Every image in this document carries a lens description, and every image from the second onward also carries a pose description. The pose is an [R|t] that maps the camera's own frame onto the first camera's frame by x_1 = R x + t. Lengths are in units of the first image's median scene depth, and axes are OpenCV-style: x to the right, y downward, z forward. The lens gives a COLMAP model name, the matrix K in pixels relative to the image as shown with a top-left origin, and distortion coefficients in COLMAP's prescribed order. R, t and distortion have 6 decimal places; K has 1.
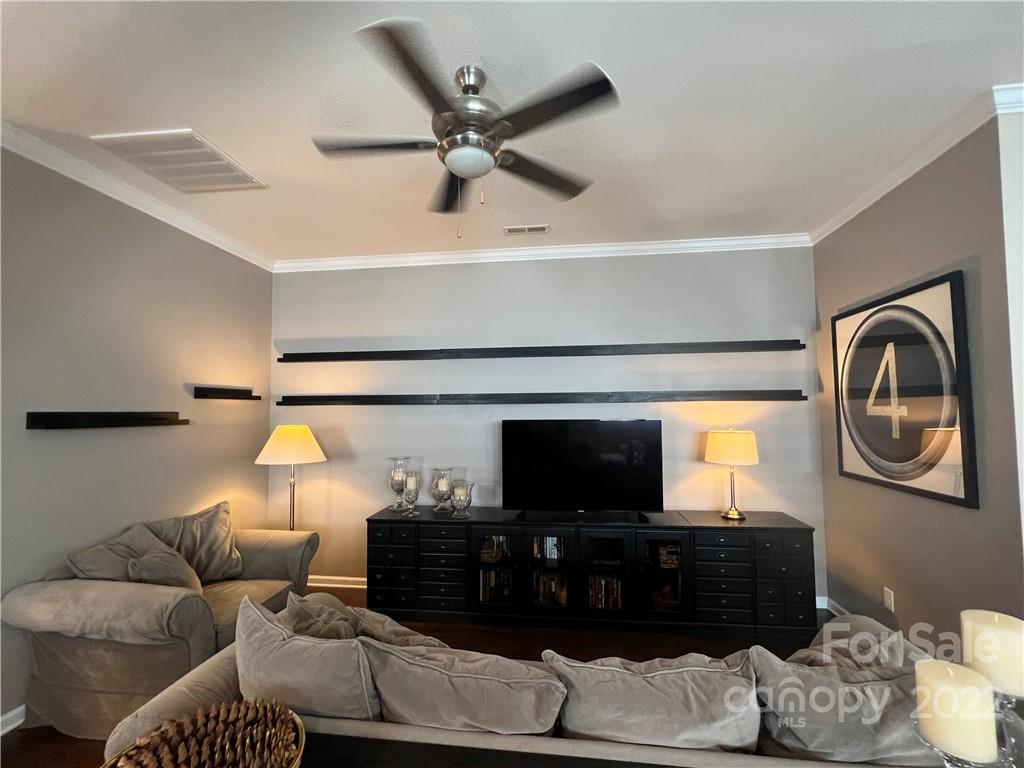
lens RADIAL K [[462.0, 0, 512.0], [0, 462.0, 384.0], [0, 0, 1]] dist [-0.002549, -0.000425]
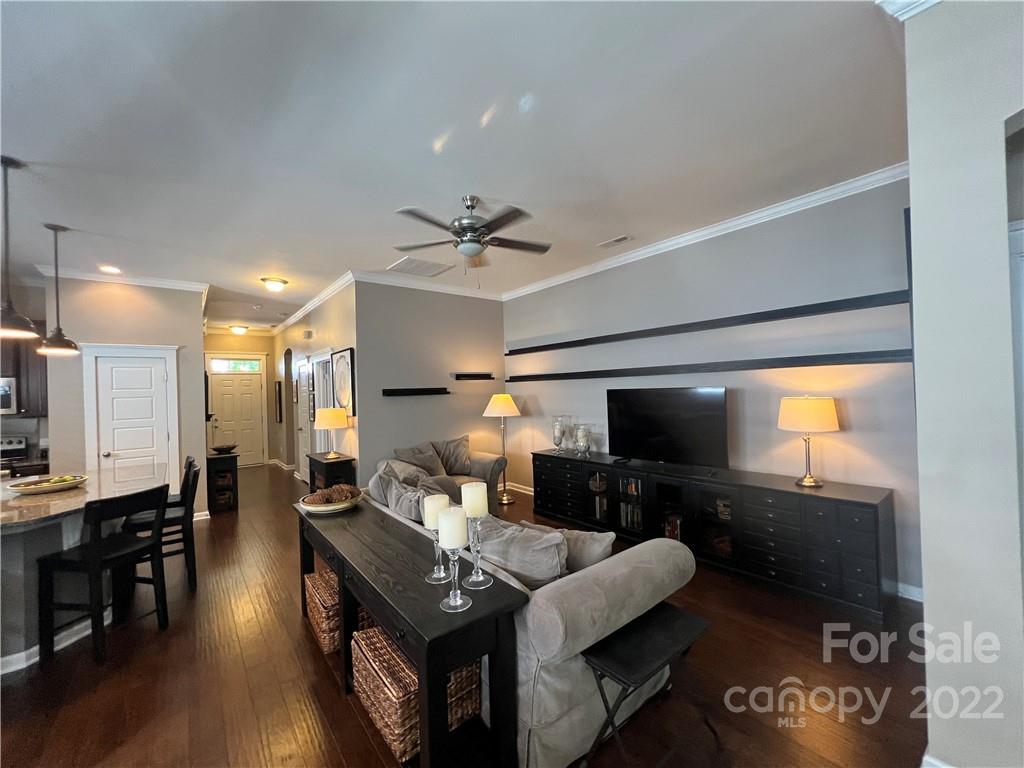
lens RADIAL K [[412.6, 0, 512.0], [0, 412.6, 384.0], [0, 0, 1]] dist [0.001395, 0.000157]
pose [[0.721446, -0.022515, -0.692105, 0.621575], [0.066256, 0.997130, 0.036626, -0.000287], [0.689294, -0.072280, 0.720867, -0.055999]]
